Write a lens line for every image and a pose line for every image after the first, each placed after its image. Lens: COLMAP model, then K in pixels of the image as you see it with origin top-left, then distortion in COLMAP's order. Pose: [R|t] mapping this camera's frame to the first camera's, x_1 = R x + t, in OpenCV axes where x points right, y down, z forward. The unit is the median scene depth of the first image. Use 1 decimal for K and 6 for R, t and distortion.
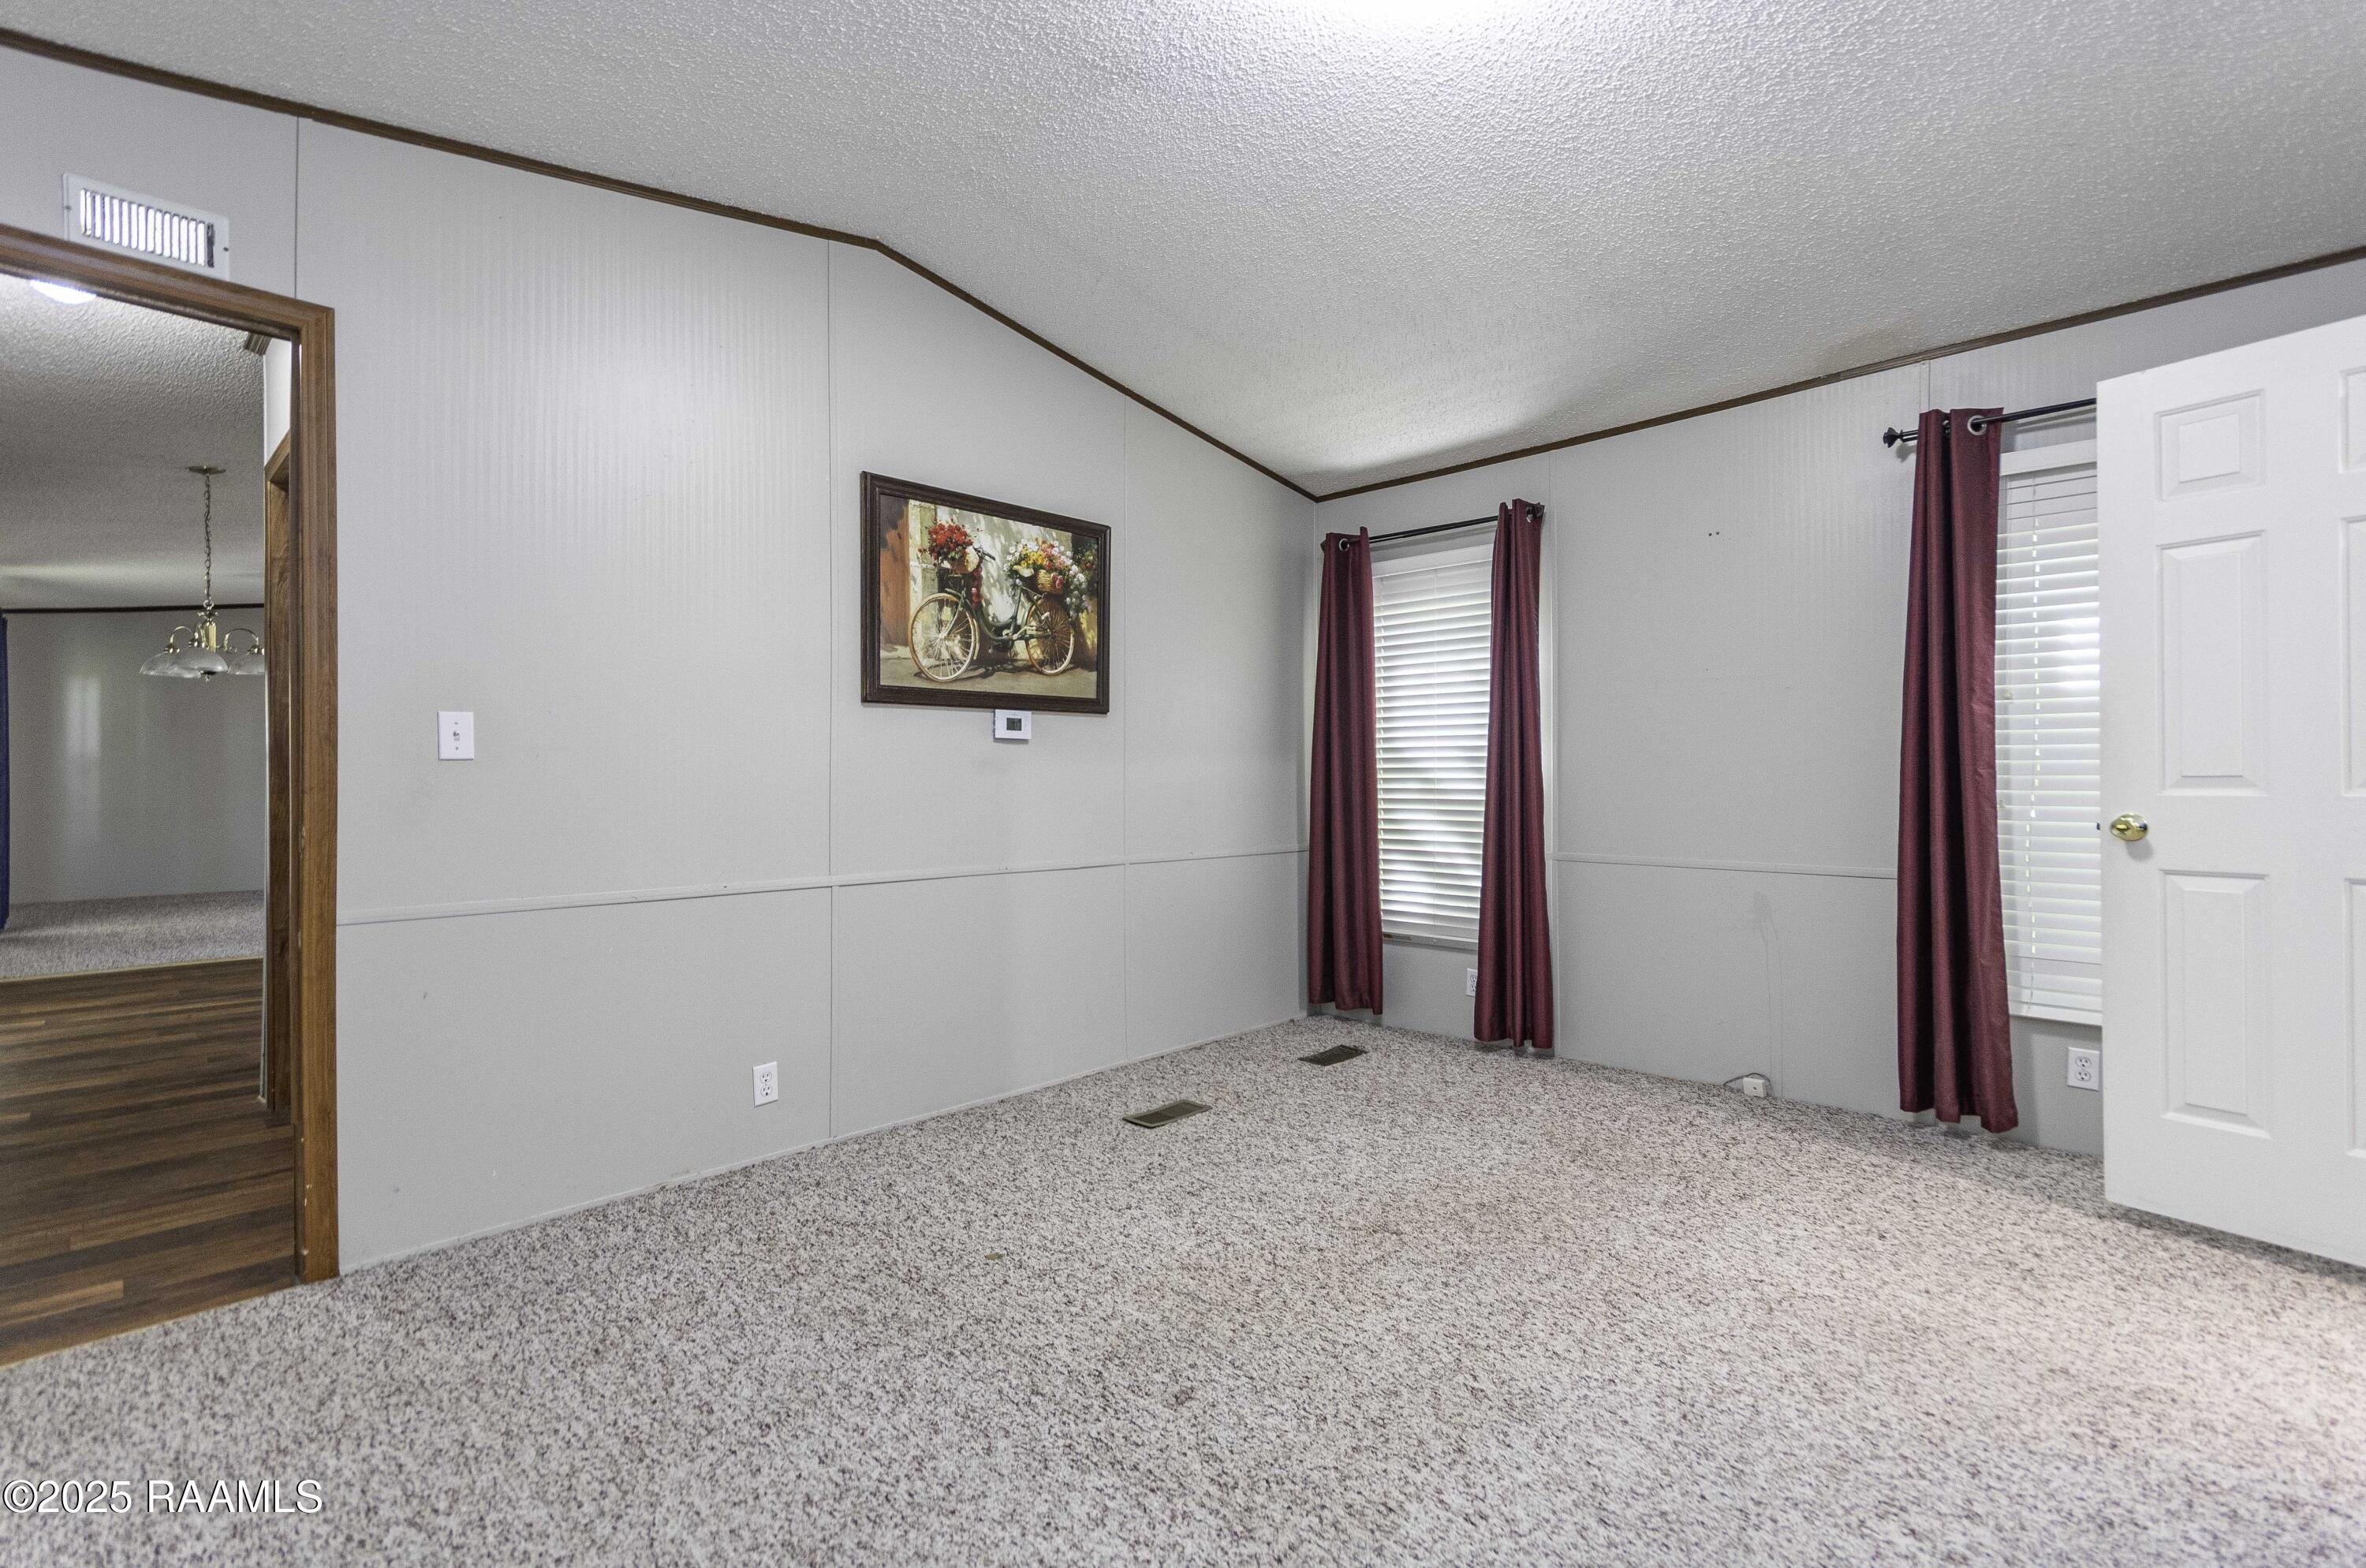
lens RADIAL K [[1048.0, 0, 1178.9], [0, 1048.0, 781.6], [0, 0, 1]] dist [0.005056, -0.000156]
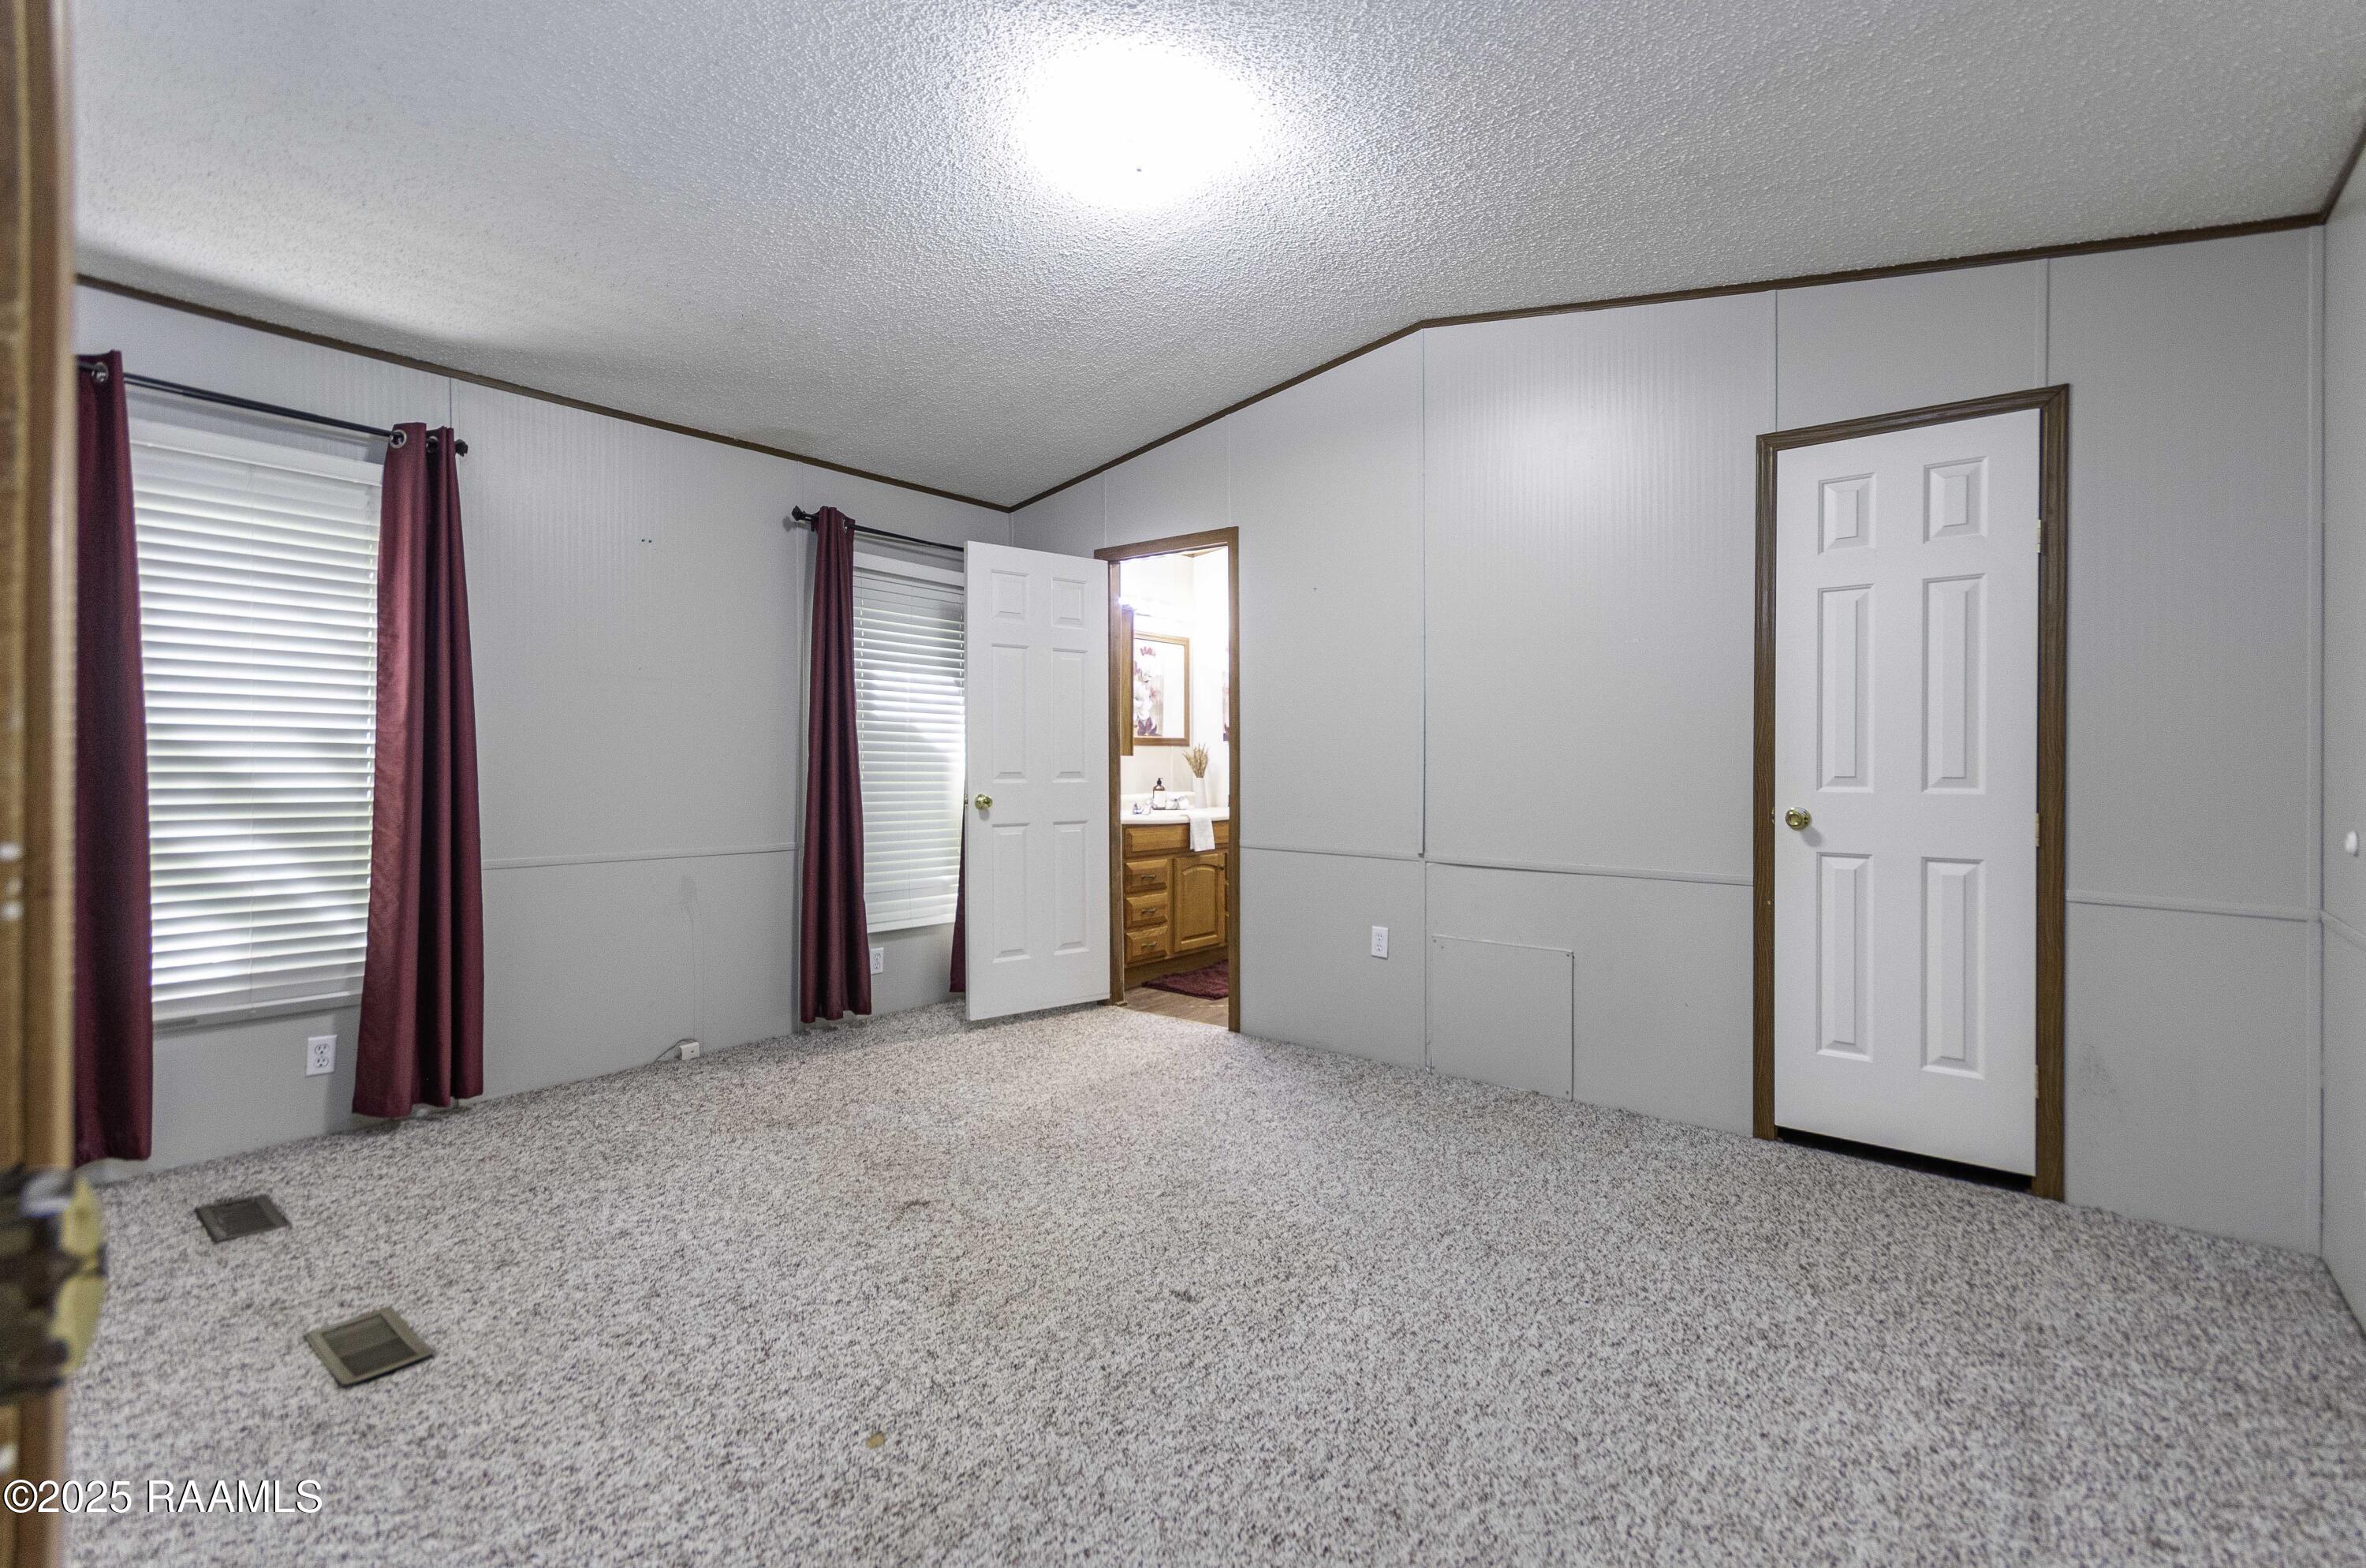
lens RADIAL K [[1048.0, 0, 1204.0], [0, 1048.0, 775.5], [0, 0, 1]] dist [0.005056, -0.000156]
pose [[-0.096802, -0.000053, 0.995304, -0.823890], [0.002235, 0.999997, 0.000270, 0.000126], [-0.995301, 0.002251, -0.096802, 0.764956]]
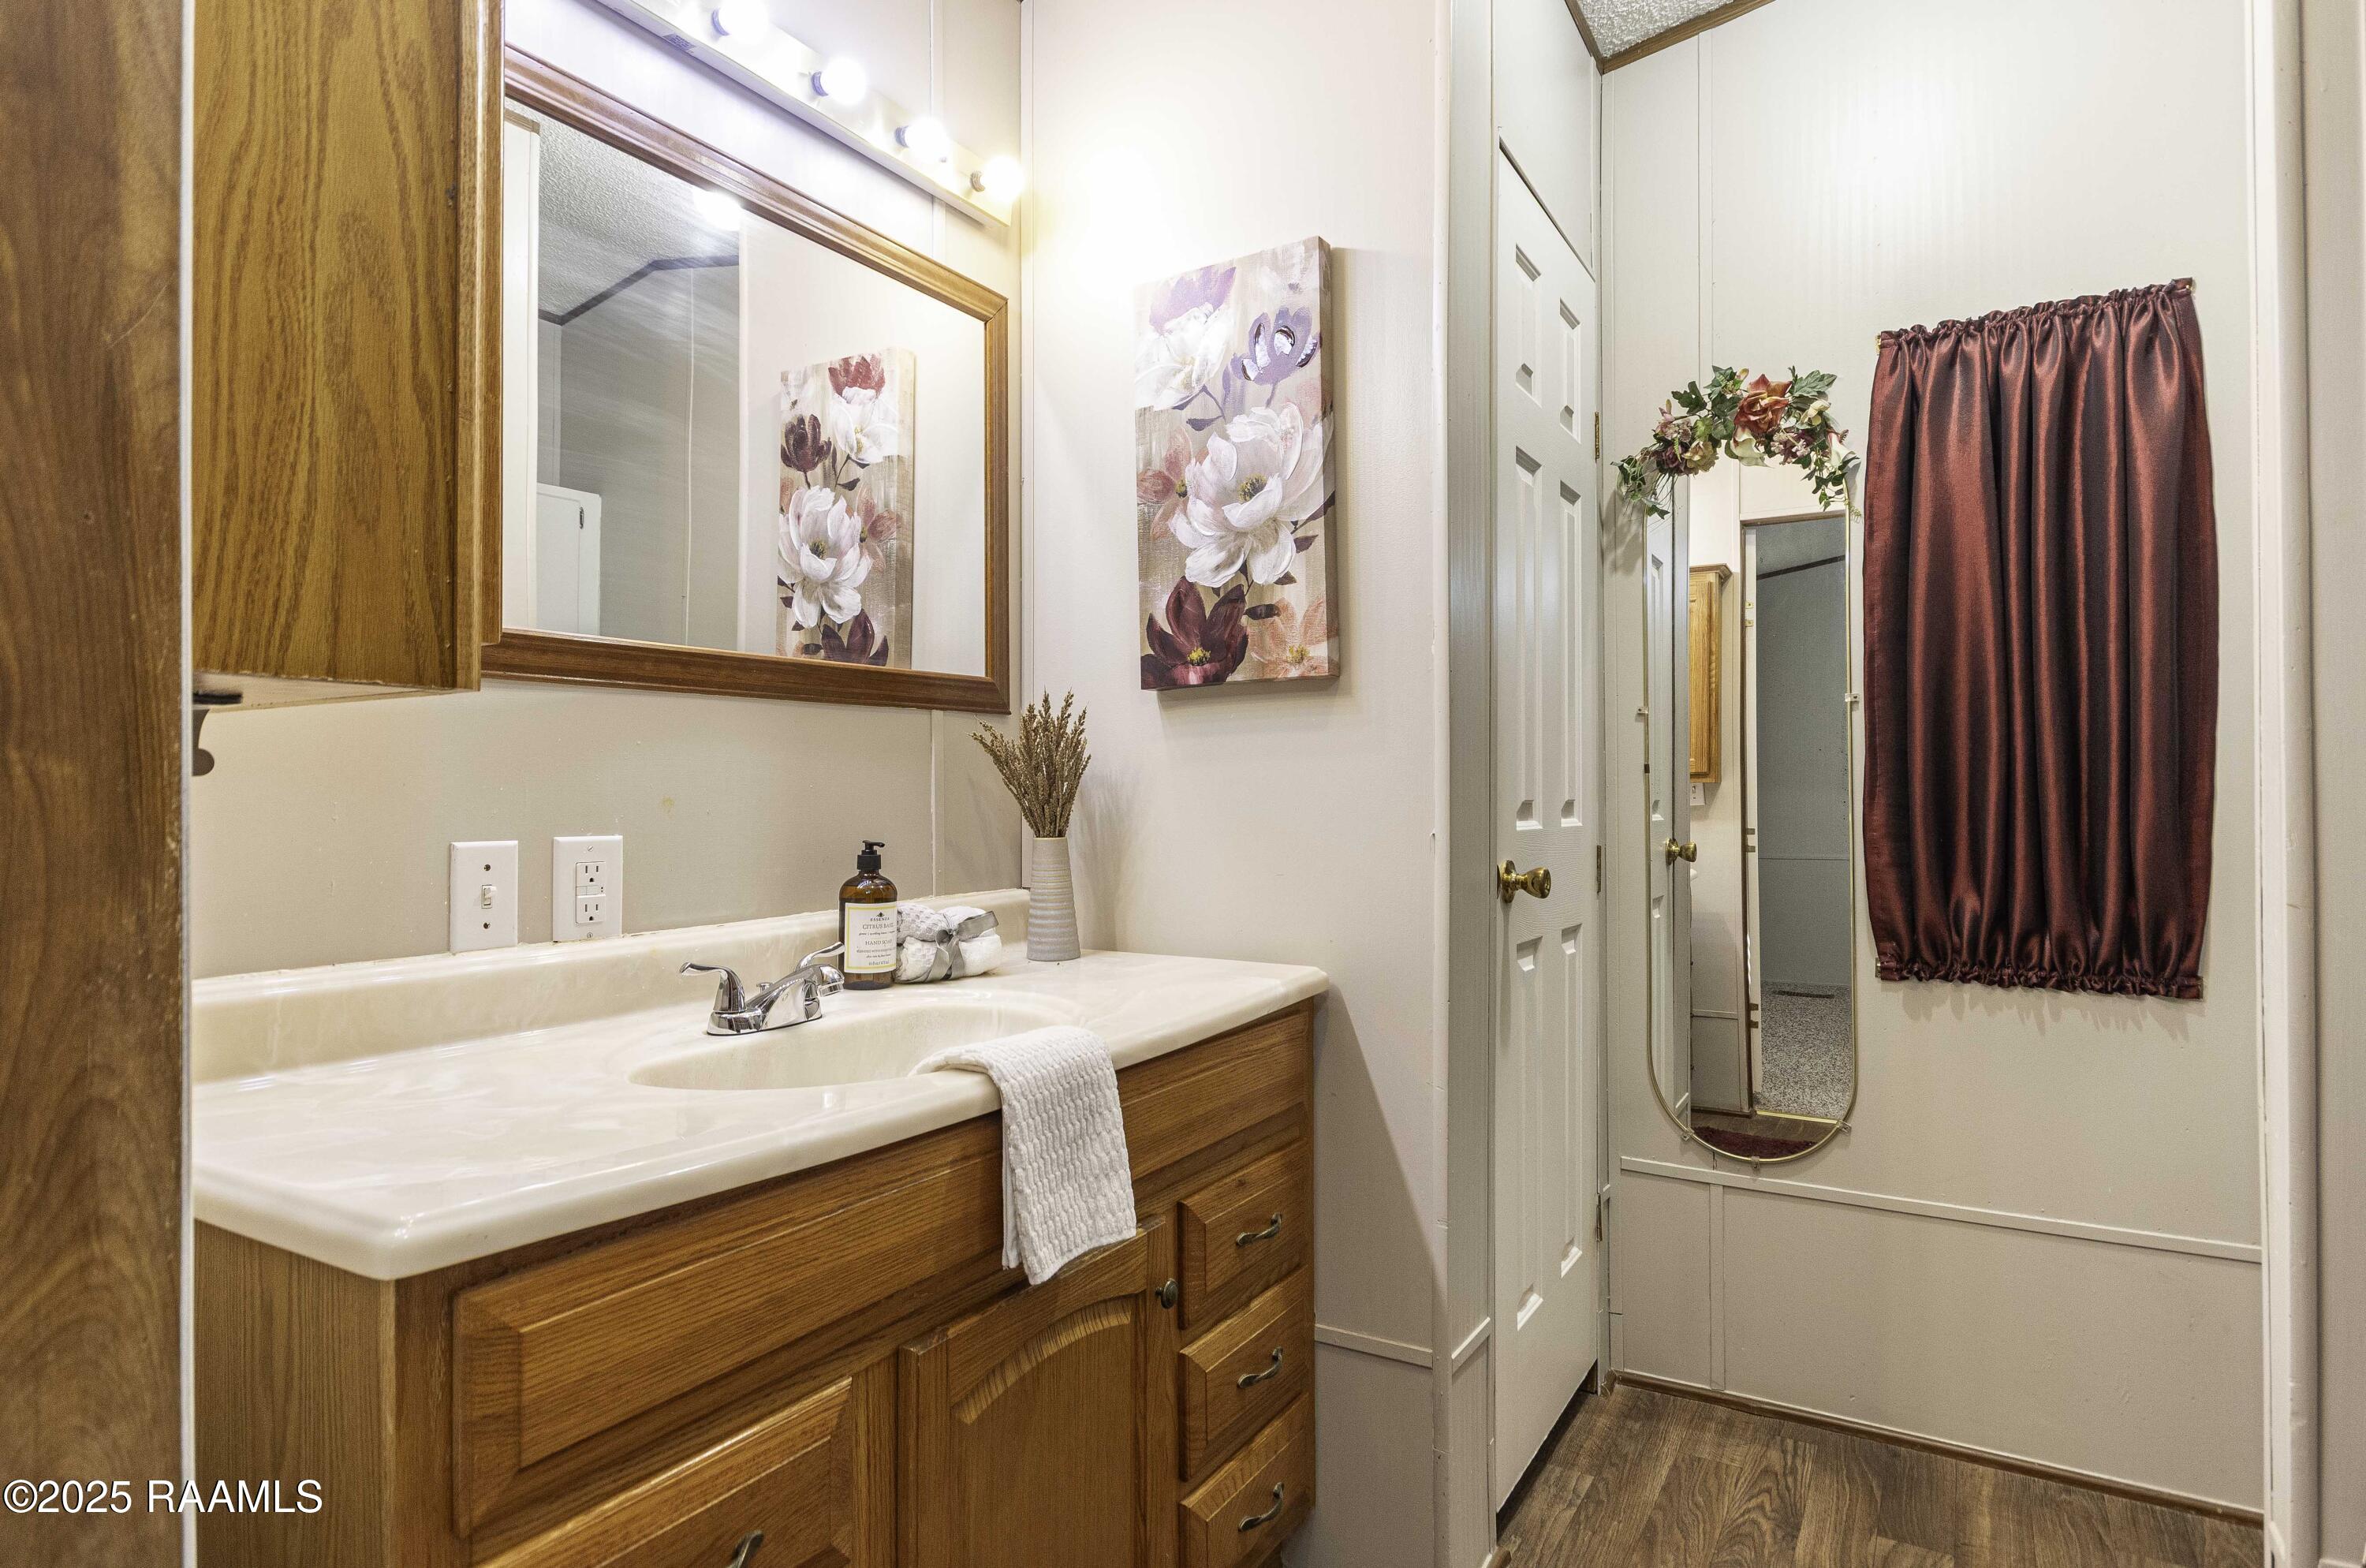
lens RADIAL K [[1365.1, 0, 1176.8], [0, 1365.1, 772.7], [0, 0, 1]] dist [0.010739, 0.001466]
pose [[-0.192185, 0.022754, 0.981095, 0.724652], [0.009526, 0.999727, -0.021320, -0.011554], [-0.981313, 0.005249, -0.192349, 0.625877]]
